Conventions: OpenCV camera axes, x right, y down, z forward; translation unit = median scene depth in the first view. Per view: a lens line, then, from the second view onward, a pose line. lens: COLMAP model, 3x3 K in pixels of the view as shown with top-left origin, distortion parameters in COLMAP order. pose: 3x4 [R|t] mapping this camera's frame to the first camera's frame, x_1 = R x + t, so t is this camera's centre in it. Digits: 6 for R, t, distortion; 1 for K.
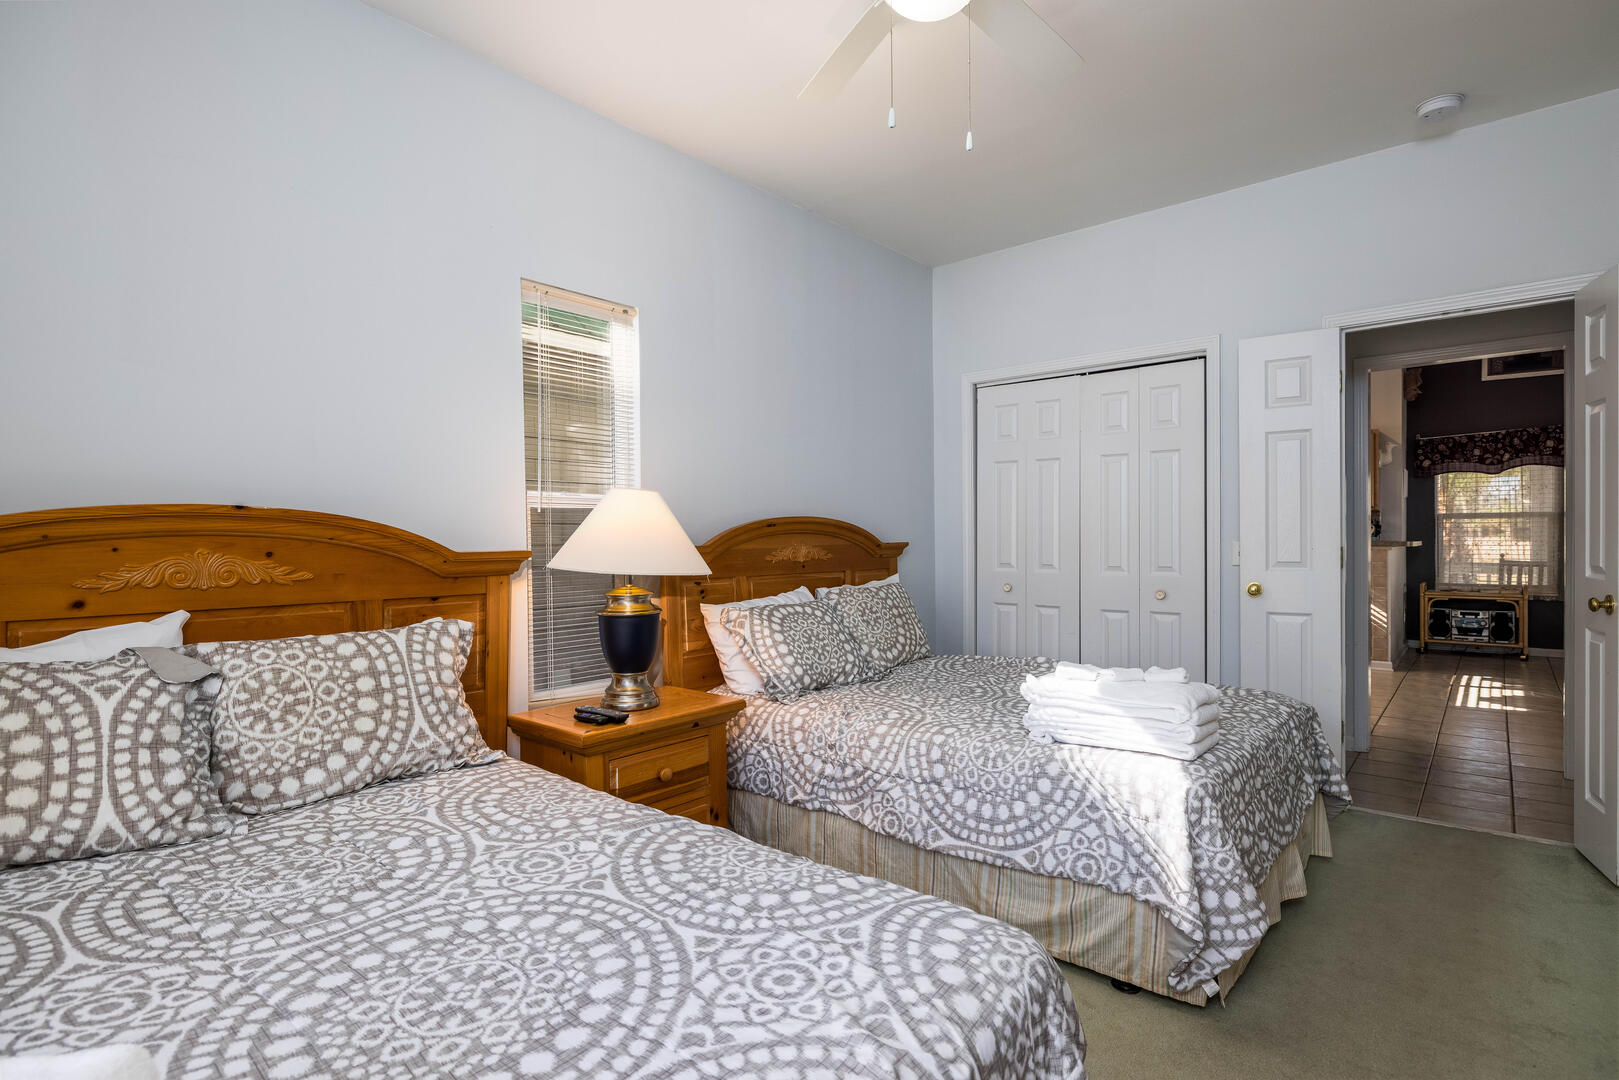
lens RADIAL K [[794.7, 0, 818.5], [0, 794.7, 534.4], [0, 0, 1]] dist [-0.003558, 0.000472]
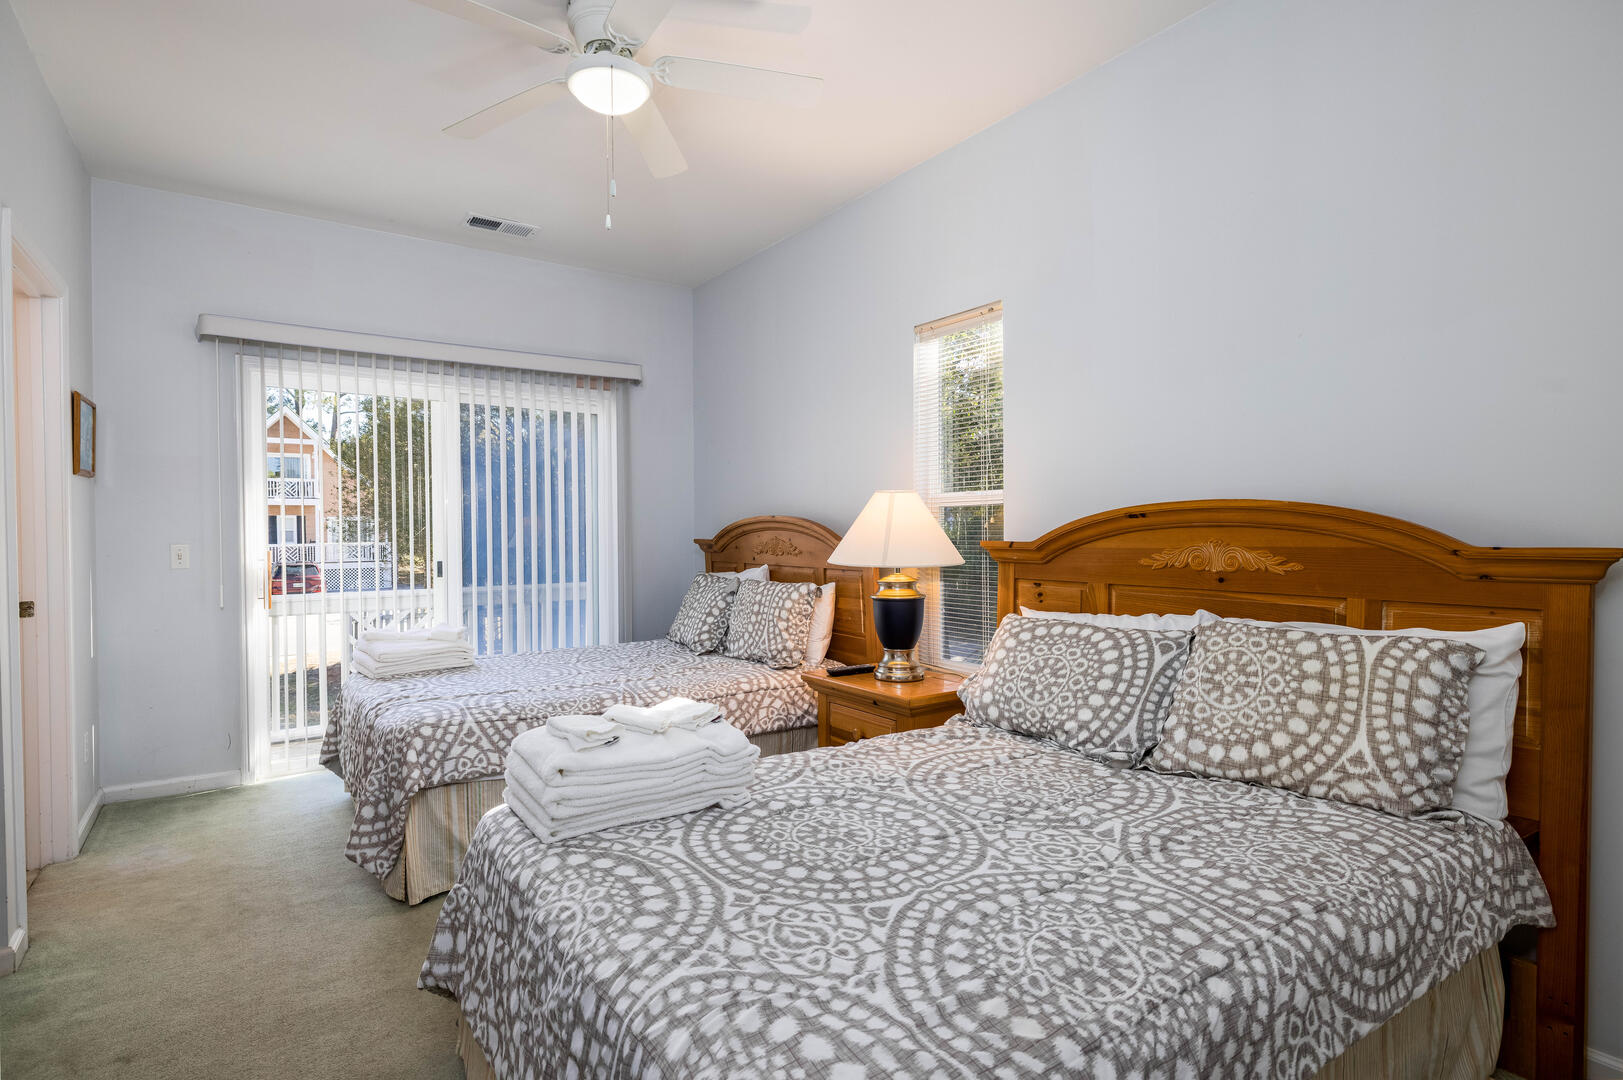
lens RADIAL K [[796.7, 0, 811.4], [0, 796.7, 547.9], [0, 0, 1]] dist [-0.003558, 0.000472]
pose [[-0.298604, 0.014521, -0.954267, 0.568388], [0.003340, 0.999894, 0.014170, 0.004735], [0.954371, 0.001044, -0.298621, 0.754415]]
